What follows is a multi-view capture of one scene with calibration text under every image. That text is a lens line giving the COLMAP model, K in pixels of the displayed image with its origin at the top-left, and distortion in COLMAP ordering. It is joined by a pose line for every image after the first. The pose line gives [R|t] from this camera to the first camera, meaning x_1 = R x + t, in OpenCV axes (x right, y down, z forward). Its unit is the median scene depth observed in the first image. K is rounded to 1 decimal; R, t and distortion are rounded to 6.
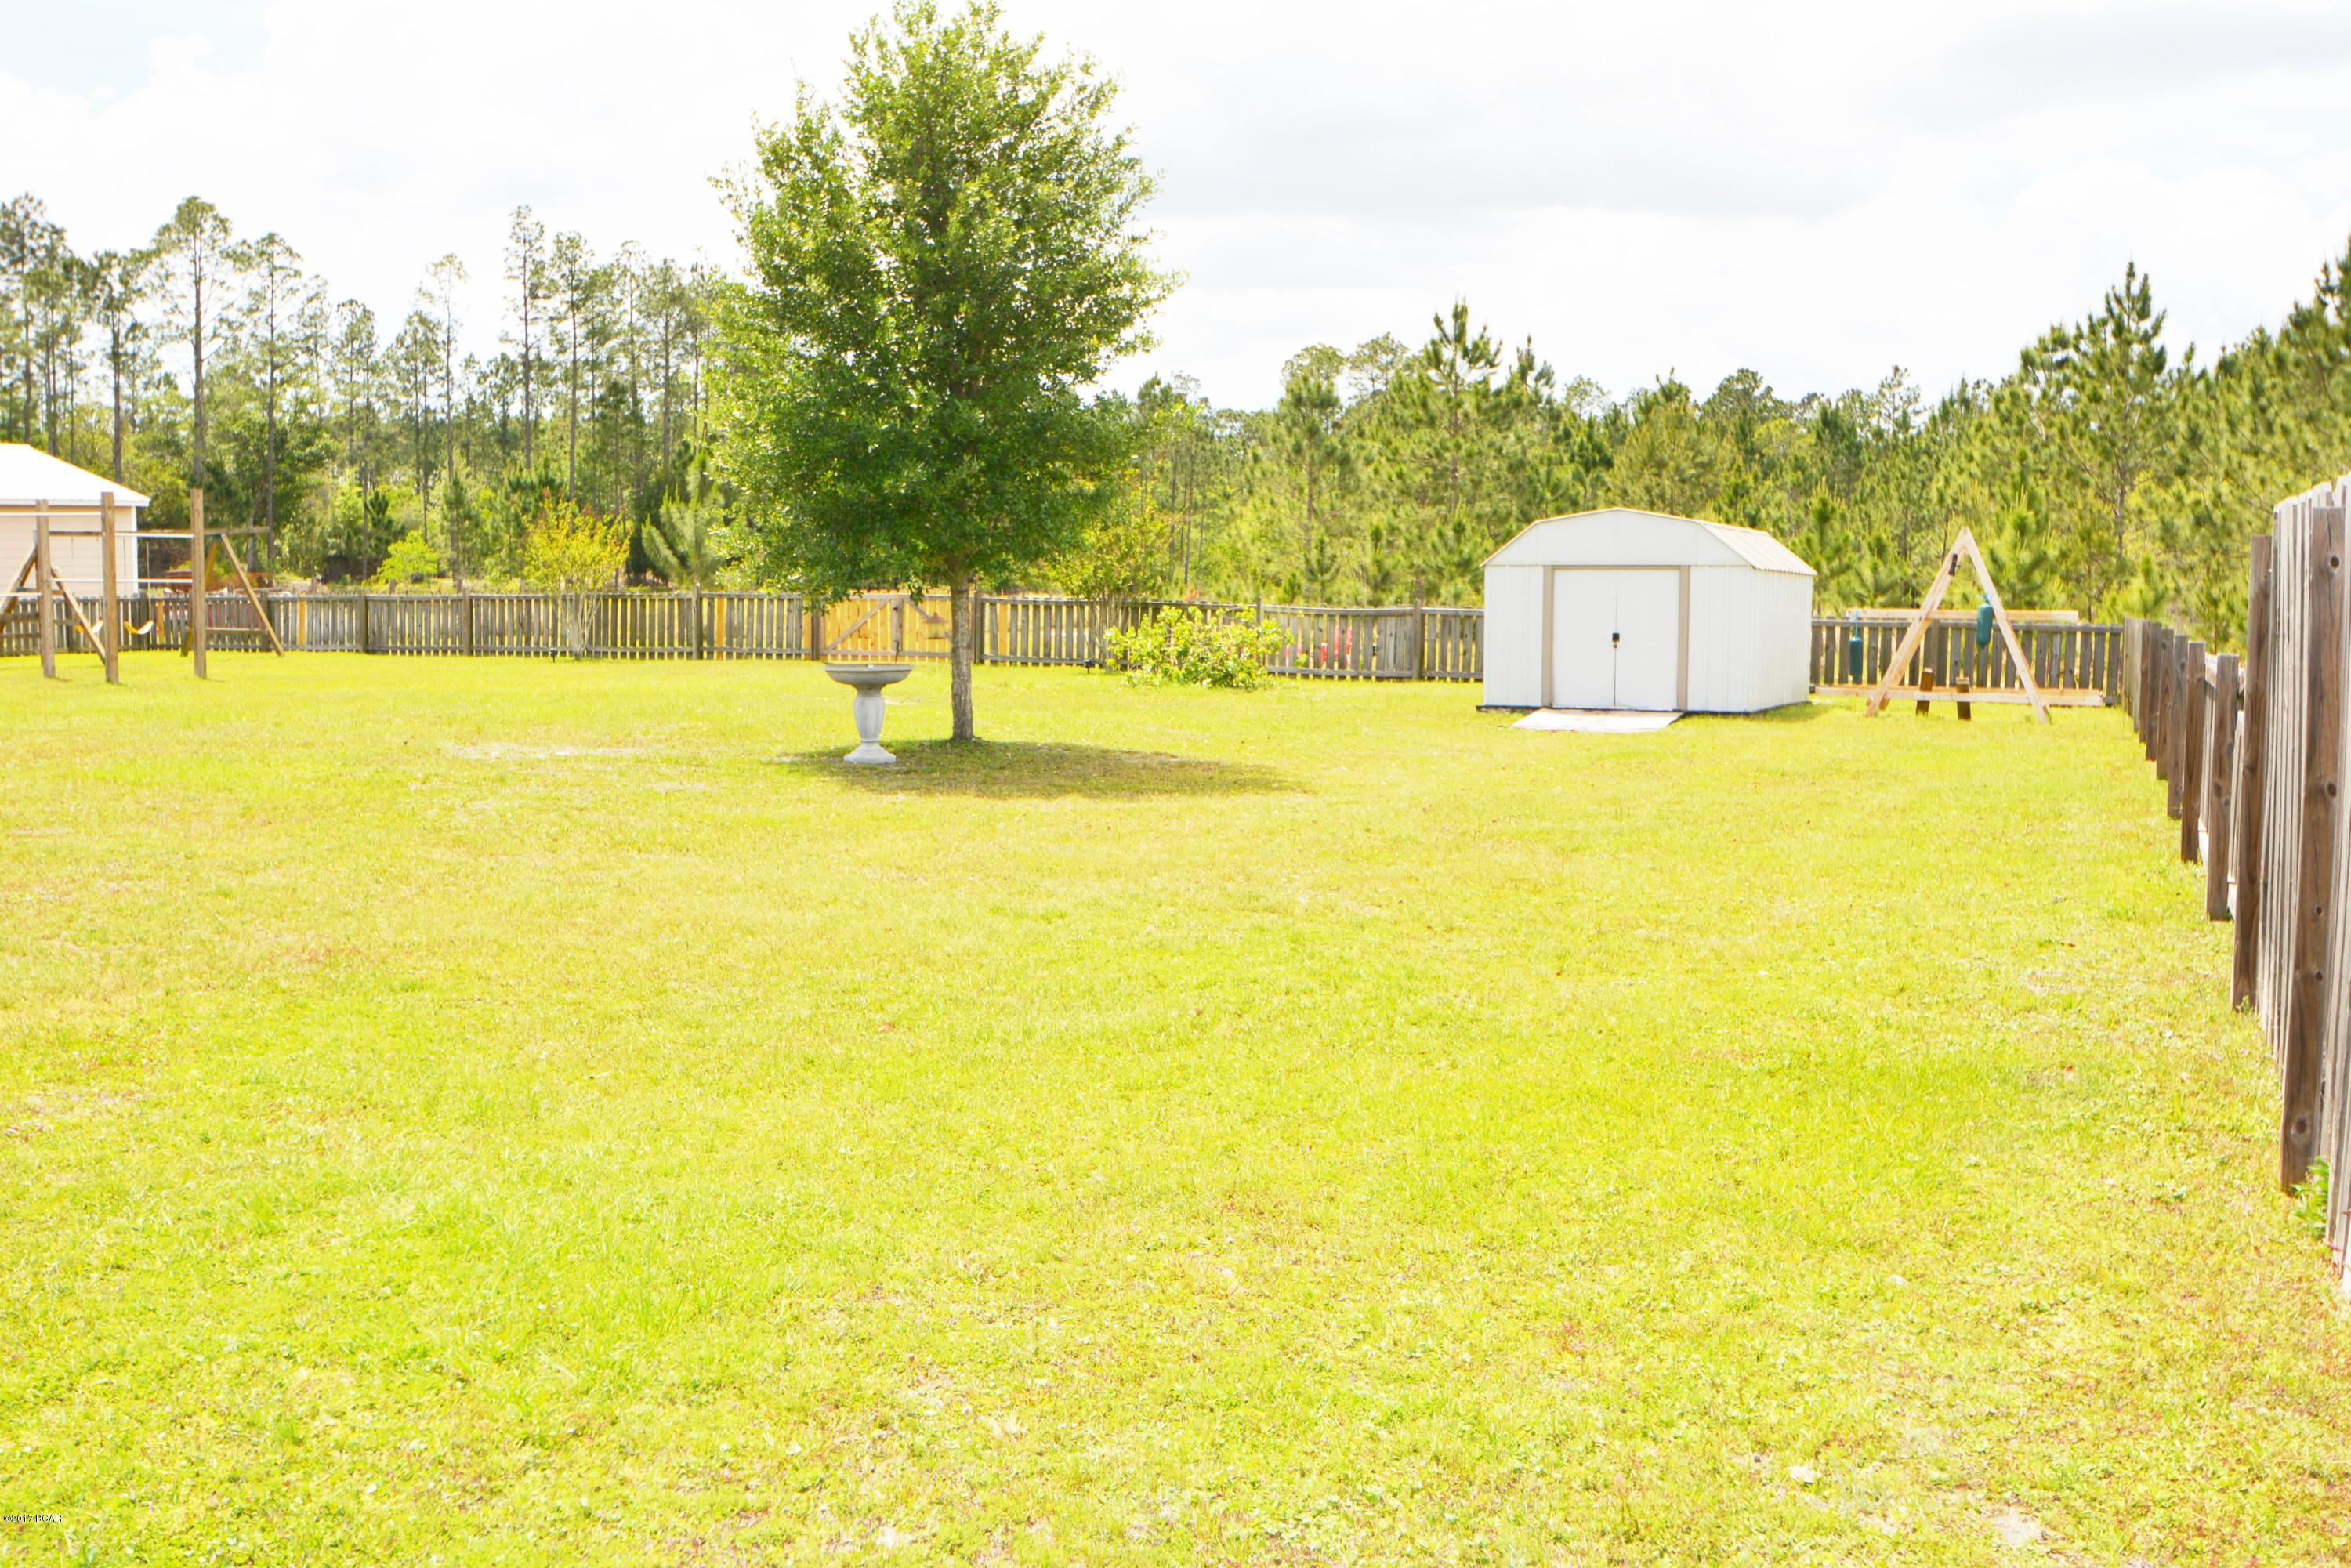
lens RADIAL K [[2347.7, 0, 1175.5], [0, 2347.7, 784.0], [0, 0, 1]] dist [-0.082592, 0.016753]
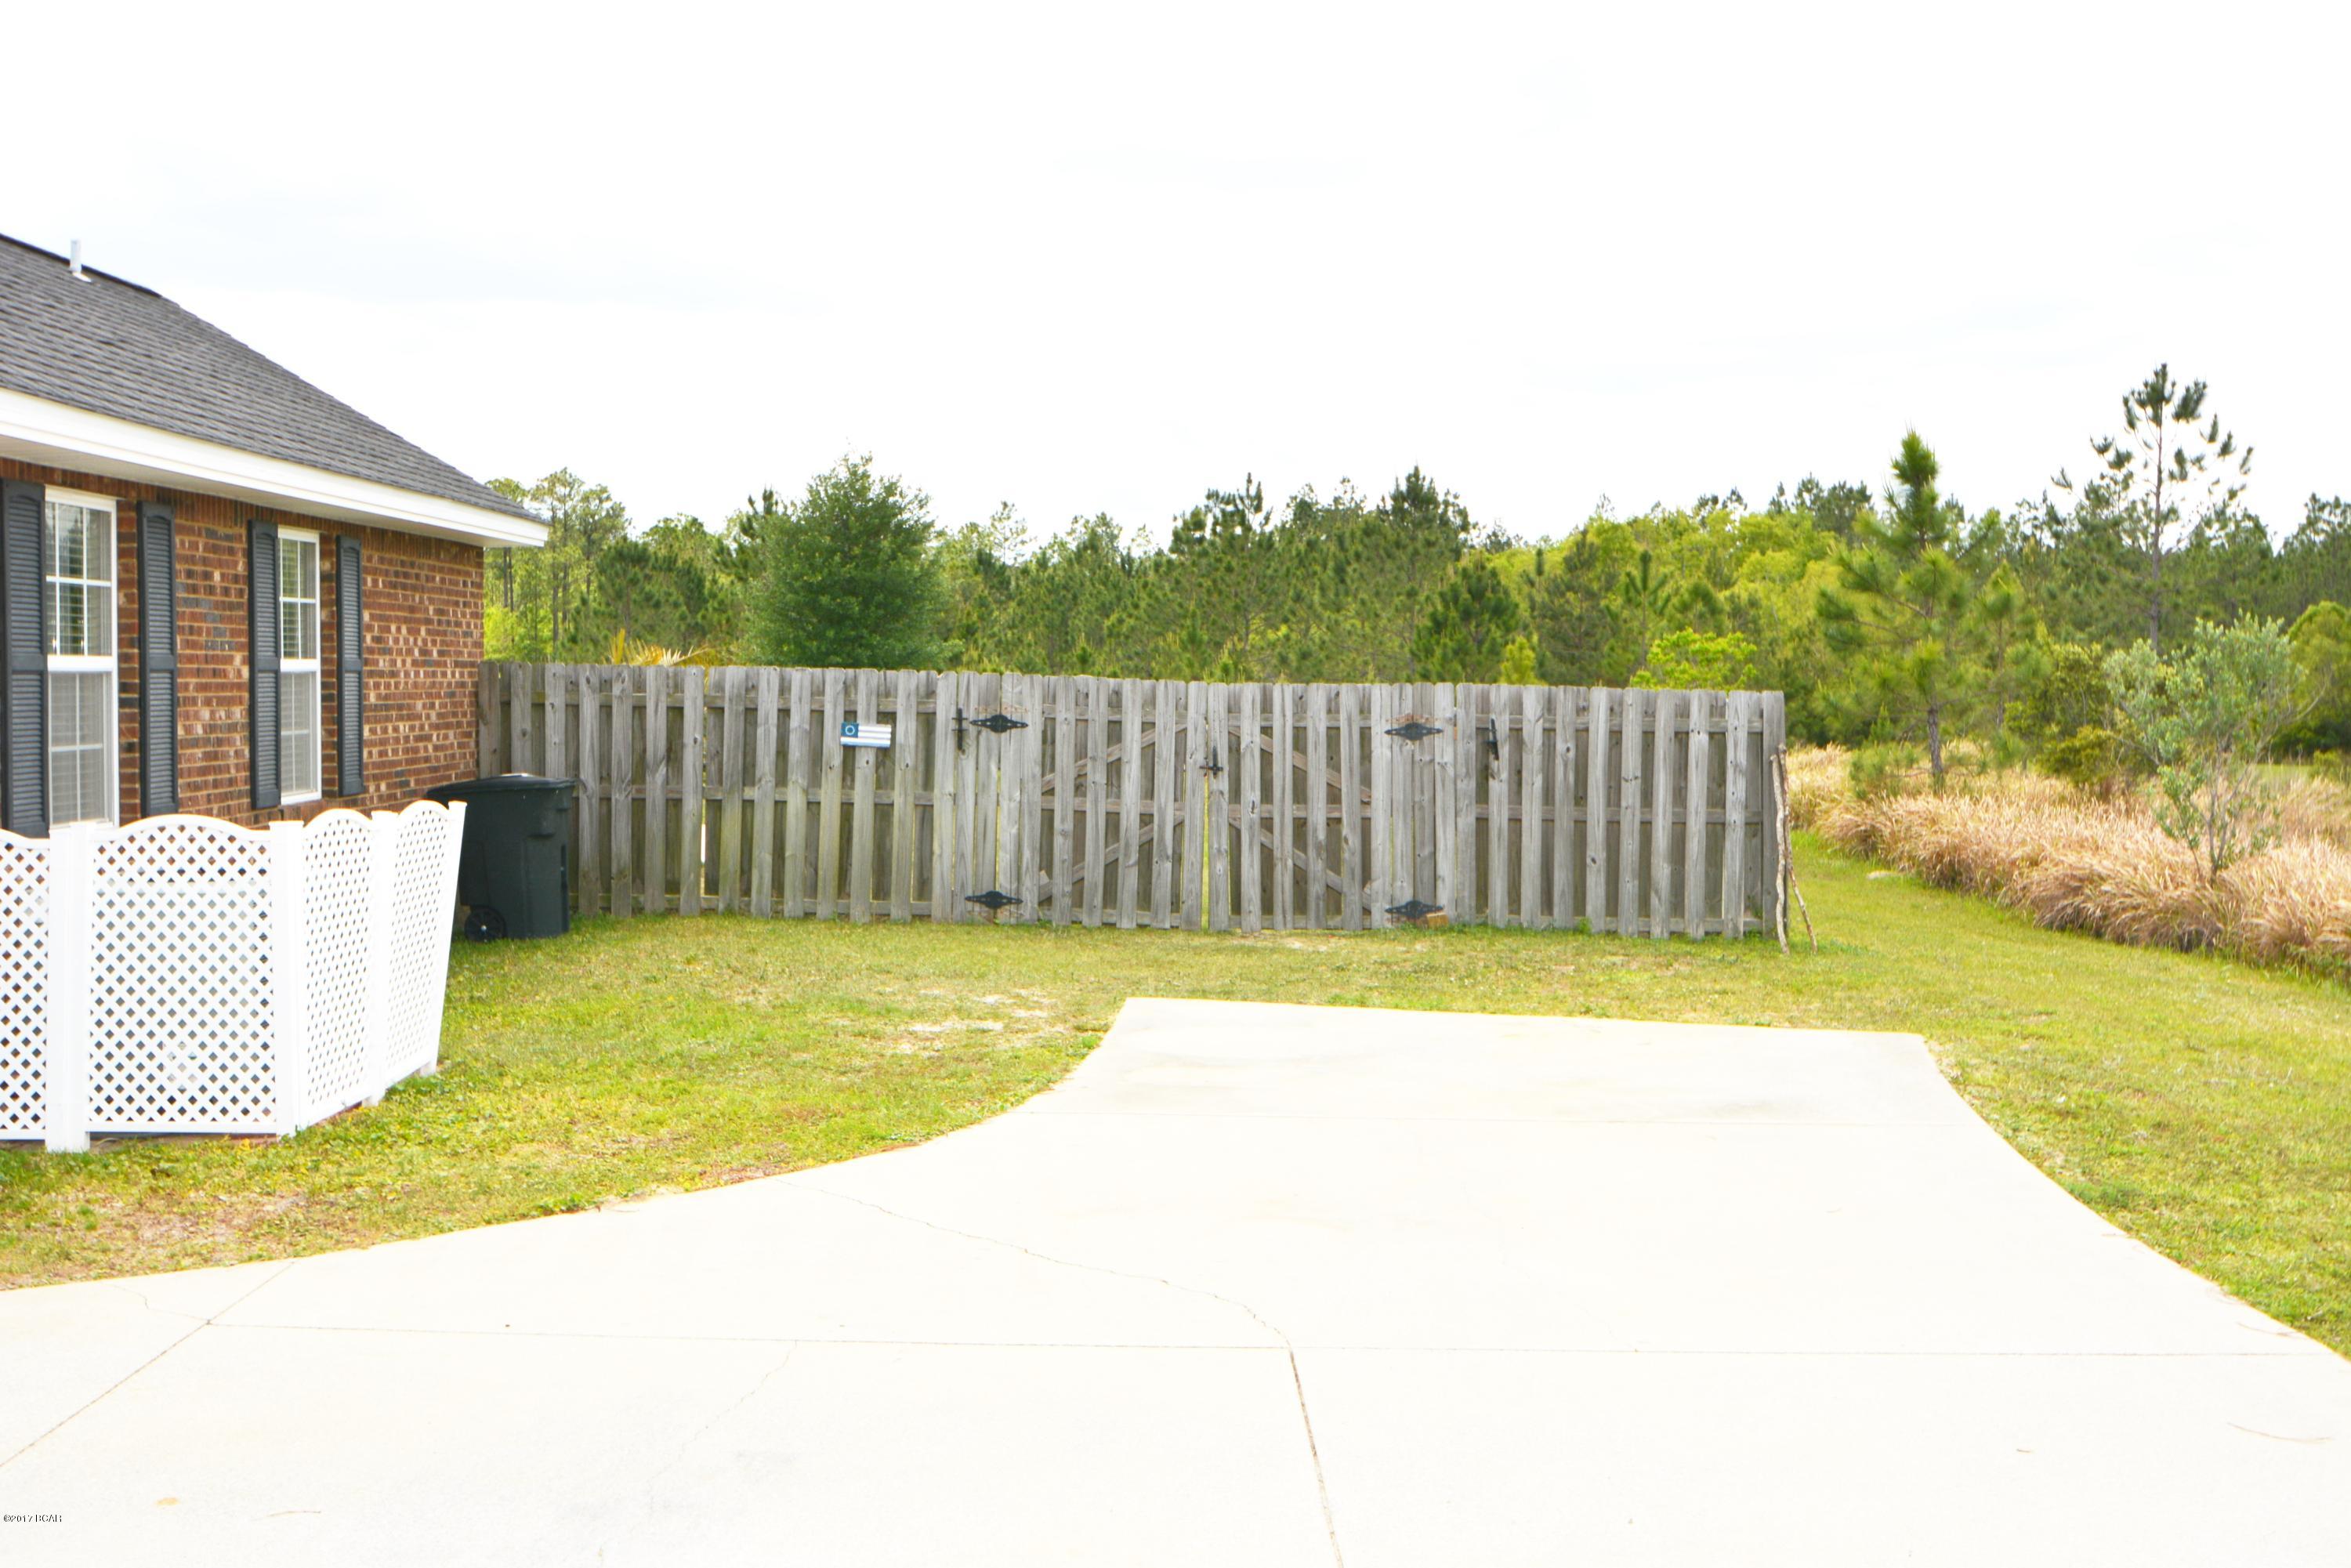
lens RADIAL K [[2359.0, 0, 1177.6], [0, 2359.0, 802.1], [0, 0, 1]] dist [-0.078797, 0.006366]
pose [[0.924250, -0.024479, 0.381001, -0.171498], [0.038785, 0.998800, -0.029913, 0.017958], [-0.379812, 0.042424, 0.924090, -0.295470]]
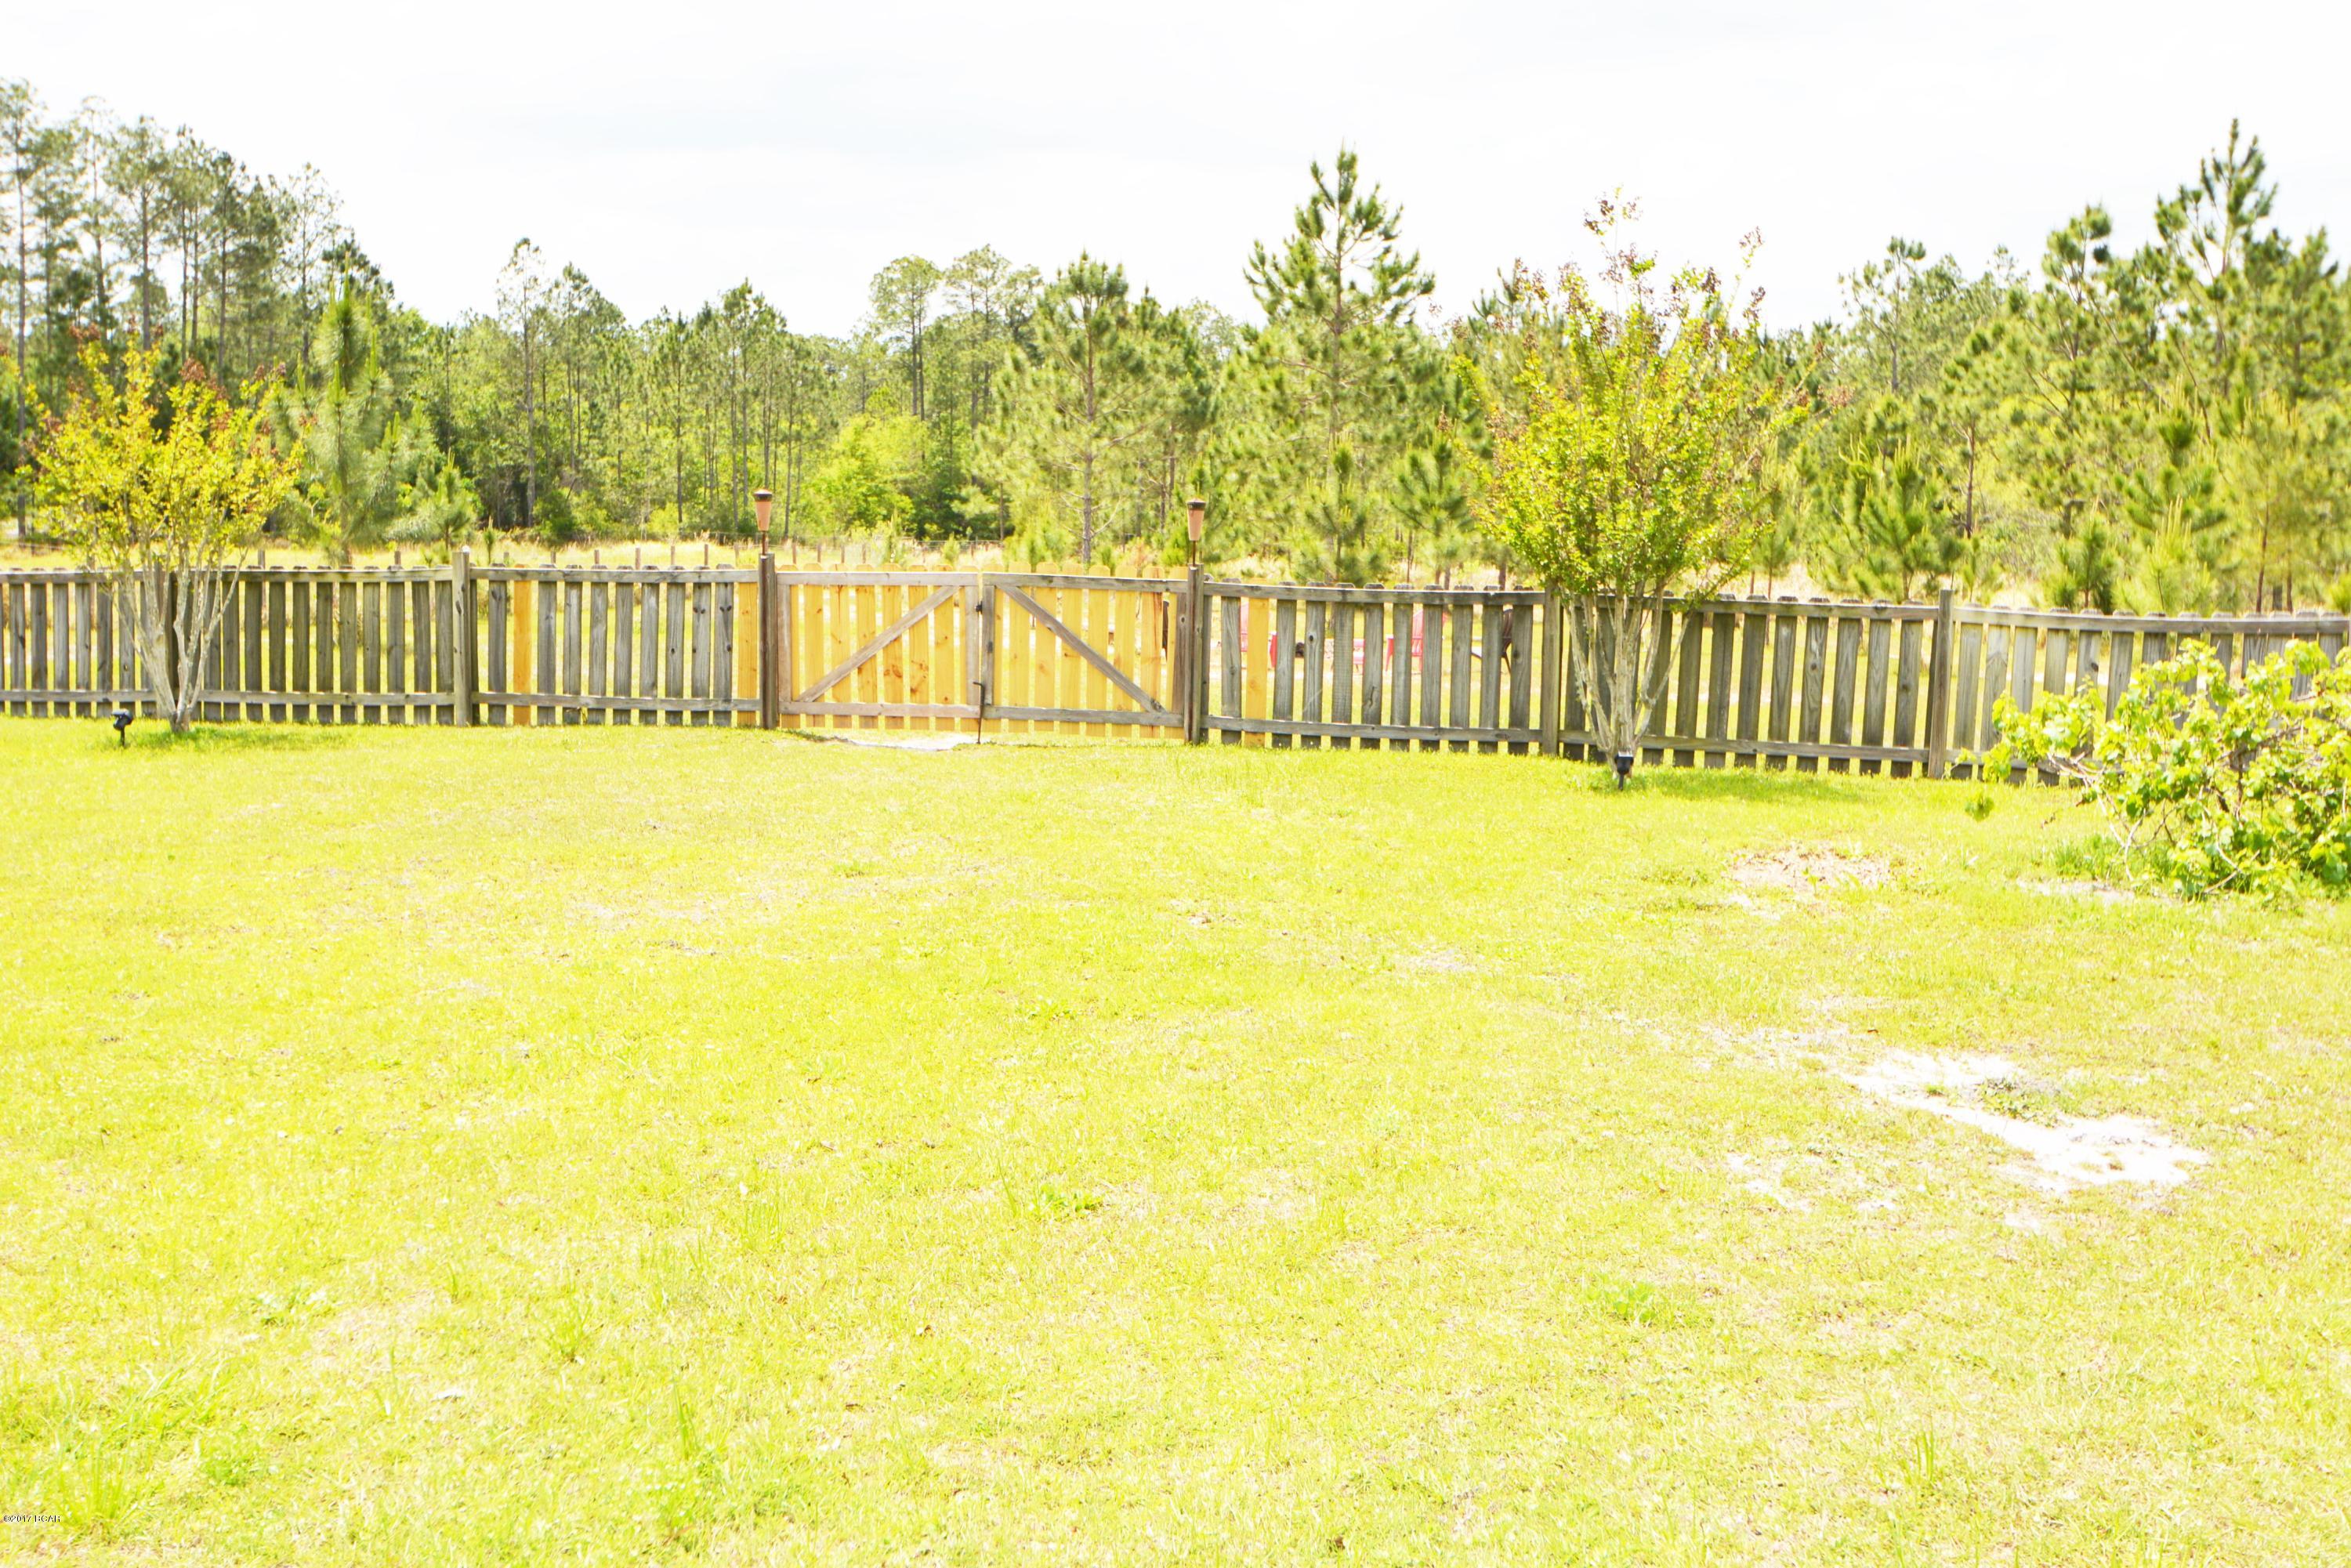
lens RADIAL K [[2347.7, 0, 1175.5], [0, 2347.7, 784.0], [0, 0, 1]] dist [-0.082592, 0.016753]
pose [[0.976437, -0.020353, 0.214840, -0.090451], [0.014974, 0.999533, 0.026635, -0.027638], [-0.215281, -0.022790, 0.976286, 0.296025]]
